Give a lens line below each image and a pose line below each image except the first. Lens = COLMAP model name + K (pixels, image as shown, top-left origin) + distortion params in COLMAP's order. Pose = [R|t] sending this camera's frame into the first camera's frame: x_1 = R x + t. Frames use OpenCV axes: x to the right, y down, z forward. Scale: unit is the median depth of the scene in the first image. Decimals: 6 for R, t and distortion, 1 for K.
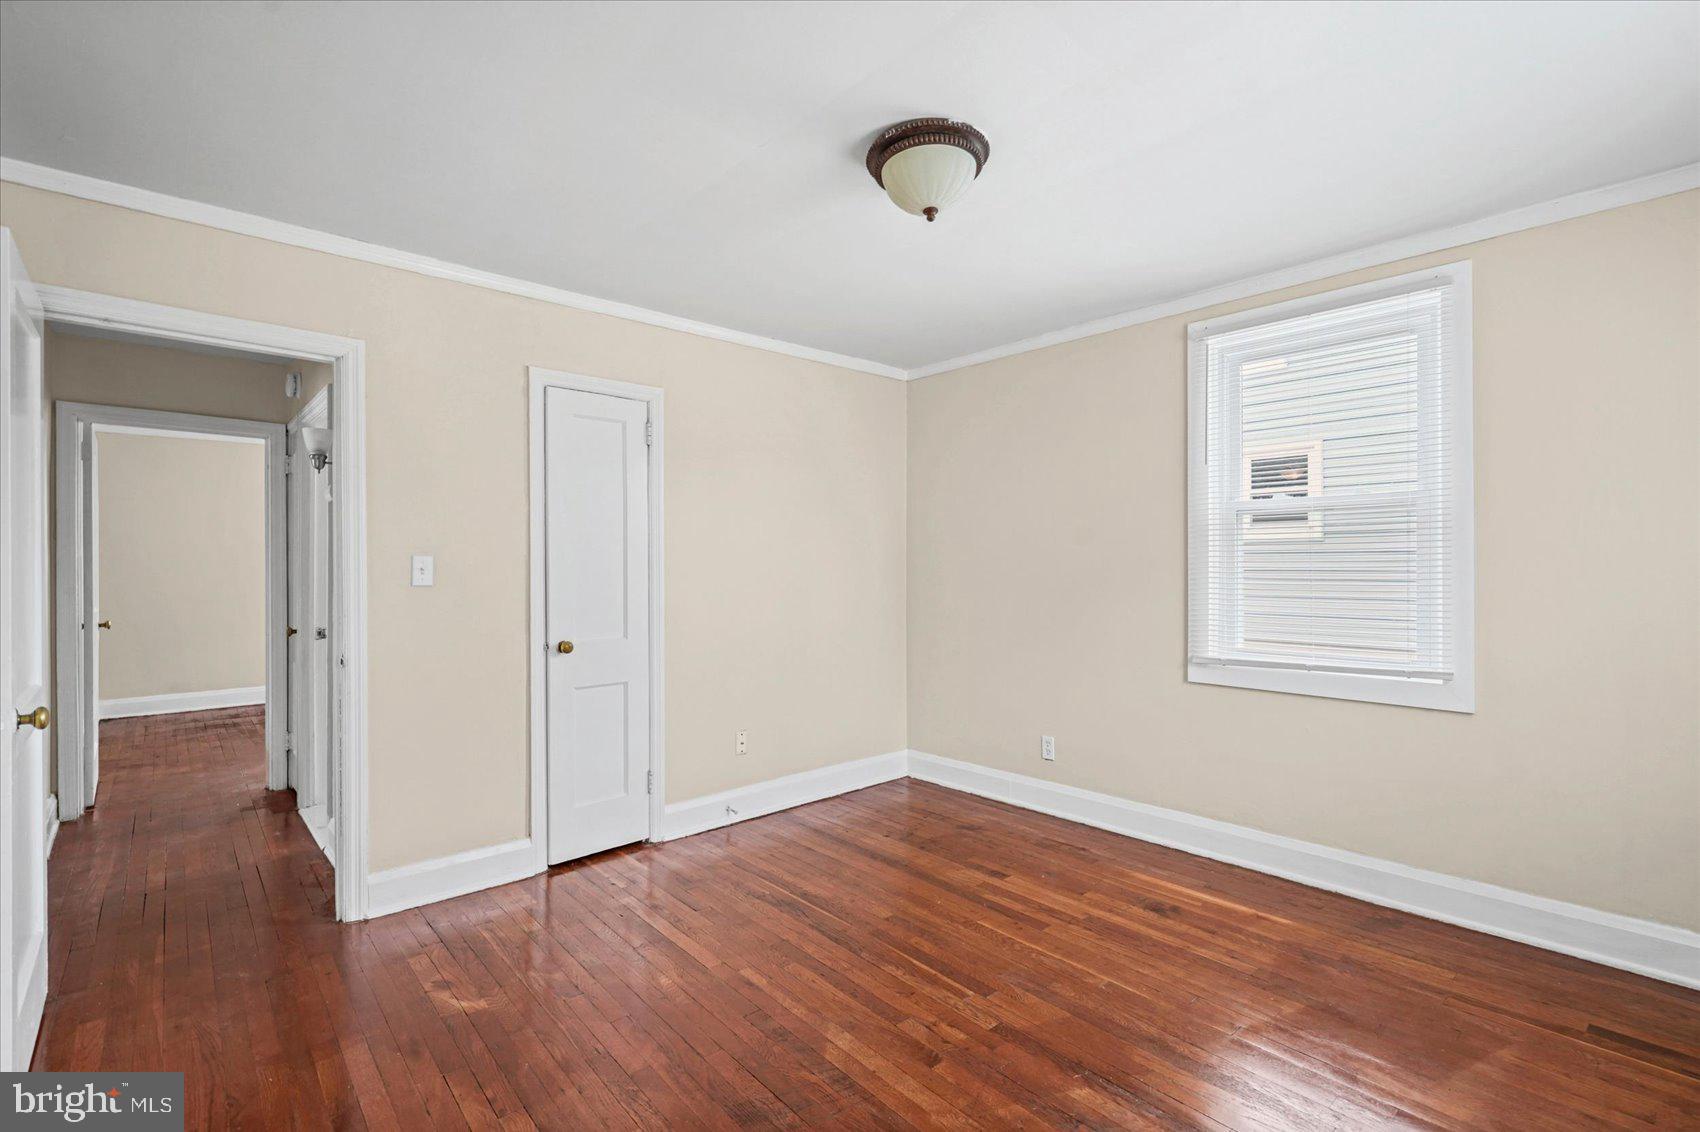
lens RADIAL K [[737.8, 0, 850.0], [0, 737.8, 566.0], [0, 0, 1]] dist [-0.002228, -0.000407]
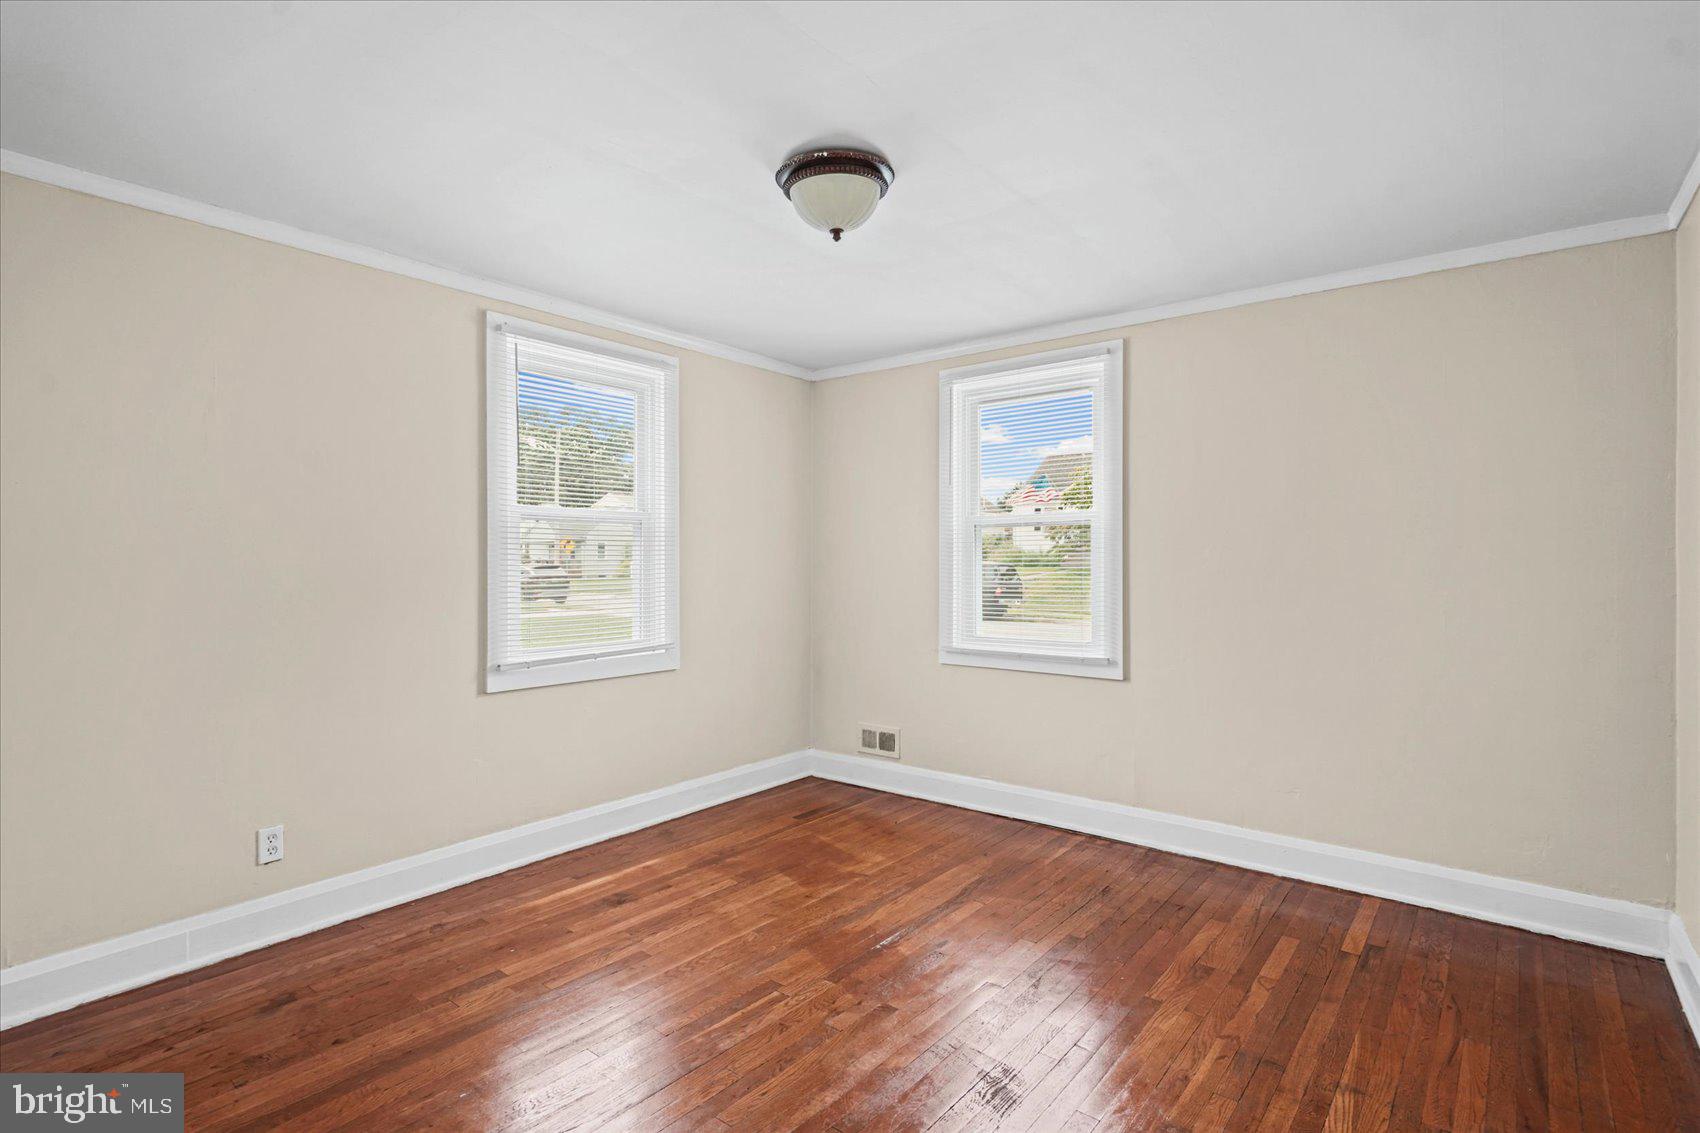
lens RADIAL K [[811.2, 0, 850.0], [0, 811.2, 566.5], [0, 0, 1]] dist [0.002293, 0.000150]
pose [[-0.133819, -0.002698, 0.991002, -0.737490], [0.002735, 0.999991, 0.003092, -0.007145], [-0.991002, 0.003124, -0.133810, 0.811636]]
